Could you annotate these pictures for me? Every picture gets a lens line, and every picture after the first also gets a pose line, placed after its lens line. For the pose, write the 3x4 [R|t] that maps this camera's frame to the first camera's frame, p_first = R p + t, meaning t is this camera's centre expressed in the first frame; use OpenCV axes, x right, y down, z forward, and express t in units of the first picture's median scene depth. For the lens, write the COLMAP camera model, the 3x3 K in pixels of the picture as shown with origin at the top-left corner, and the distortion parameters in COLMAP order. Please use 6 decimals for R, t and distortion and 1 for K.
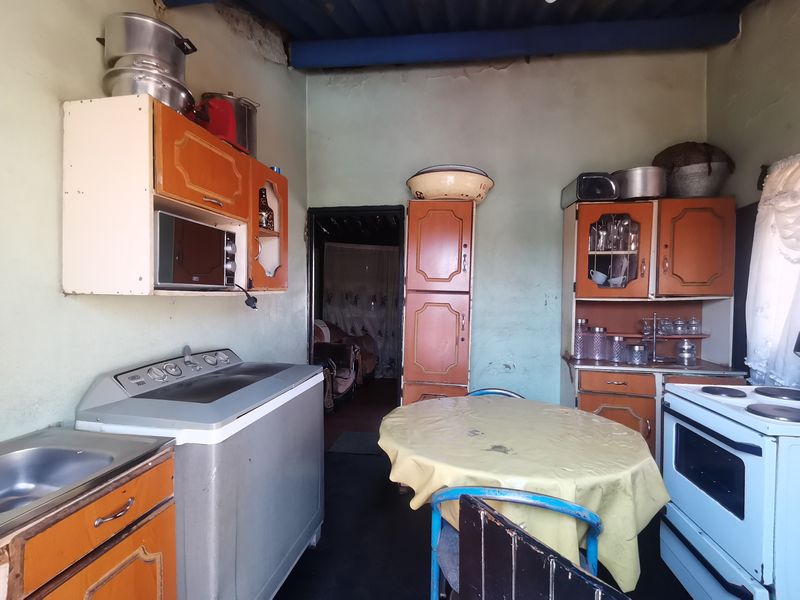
lens RADIAL K [[393.0, 0, 403.6], [0, 393.0, 305.2], [0, 0, 1]] dist [0.033650, -0.019652]
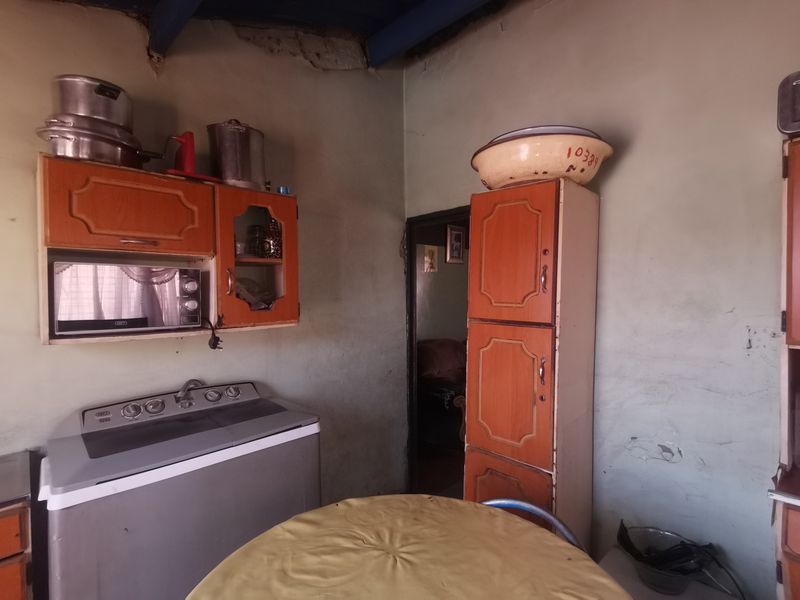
lens RADIAL K [[393.0, 0, 424.5], [0, 393.0, 300.7], [0, 0, 1]] dist [0.033650, -0.019652]
pose [[0.804835, 0.000216, -0.593498, 0.418879], [-0.003137, 0.999988, -0.003890, -0.076323], [0.593490, 0.004993, 0.804826, 0.412951]]
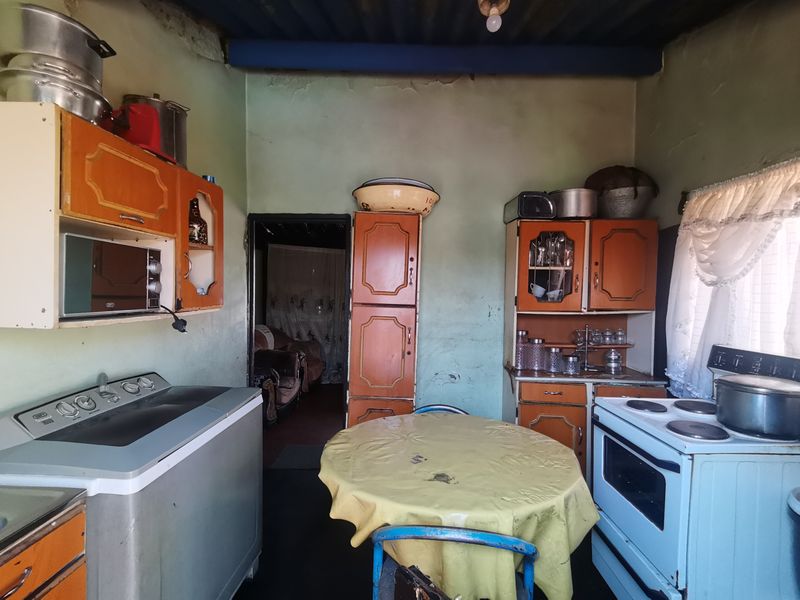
lens RADIAL K [[393.0, 0, 402.9], [0, 393.0, 304.1], [0, 0, 1]] dist [0.033650, -0.019652]
pose [[0.992096, 0.001987, 0.125468, 0.011190], [-0.002757, 0.999978, 0.005963, -0.048082], [-0.125454, -0.006261, 0.992080, 0.013234]]
